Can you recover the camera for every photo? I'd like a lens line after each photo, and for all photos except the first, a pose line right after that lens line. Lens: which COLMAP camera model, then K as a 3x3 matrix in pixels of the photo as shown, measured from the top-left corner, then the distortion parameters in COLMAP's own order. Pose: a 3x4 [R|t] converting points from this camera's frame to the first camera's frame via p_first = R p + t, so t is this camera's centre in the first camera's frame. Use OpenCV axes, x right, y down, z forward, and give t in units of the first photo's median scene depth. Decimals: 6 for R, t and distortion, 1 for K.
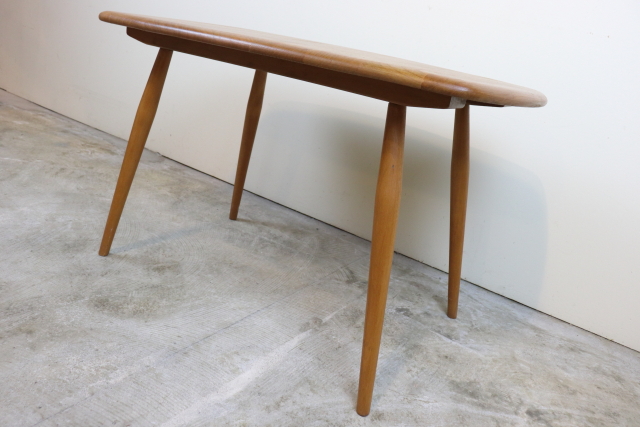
lens RADIAL K [[514.8, 0, 315.8], [0, 514.8, 213.8], [0, 0, 1]] dist [-0.163531, 0.128916]
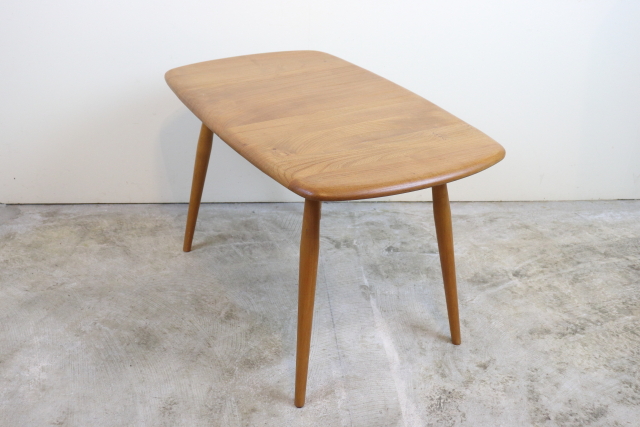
lens RADIAL K [[698.3, 0, 317.1], [0, 698.3, 210.7], [0, 0, 1]] dist [-0.026784, 0.000000]
pose [[0.764159, -0.428002, 0.482571, -0.868654], [0.306730, 0.899256, 0.311857, -0.562413], [-0.567430, -0.090290, 0.818456, -0.376899]]
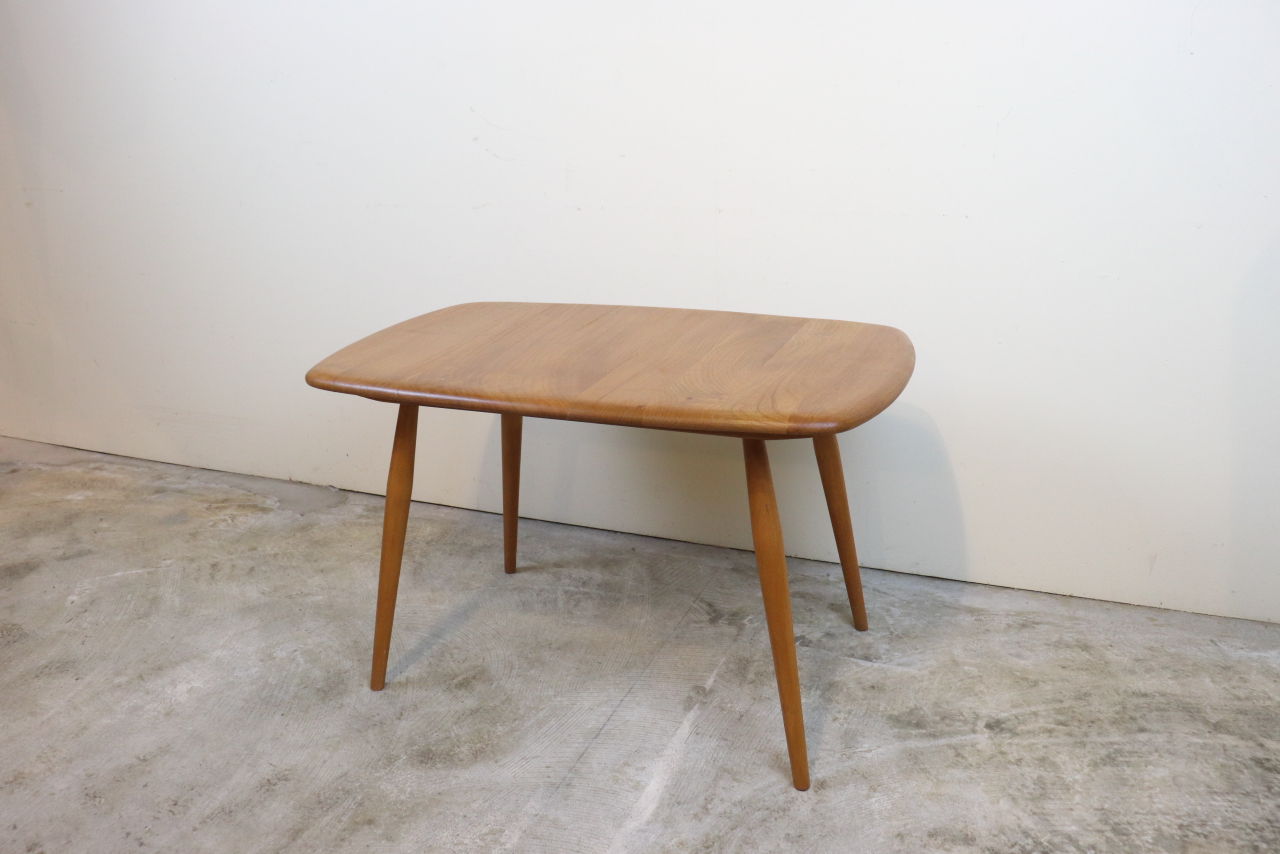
lens RADIAL K [[1029.5, 0, 638.5], [0, 1029.5, 430.9], [0, 0, 1]] dist [-0.163531, 0.128916]
pose [[0.956484, -0.265636, 0.120730, -0.163199], [0.264284, 0.964056, 0.027371, -0.225524], [-0.123661, 0.005727, 0.992308, -0.486789]]
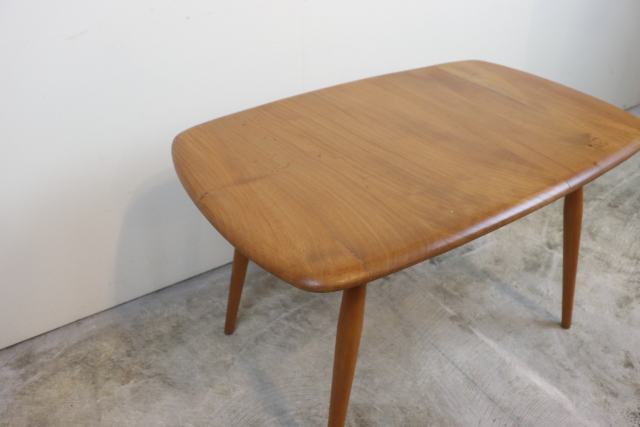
lens RADIAL K [[514.8, 0, 322.0], [0, 514.8, 212.0], [0, 0, 1]] dist [-0.163531, 0.128916]
pose [[0.379658, -0.661075, 0.647178, -0.712283], [0.374579, 0.749494, 0.545847, -0.734484], [-0.845902, 0.035184, 0.532177, 0.626689]]
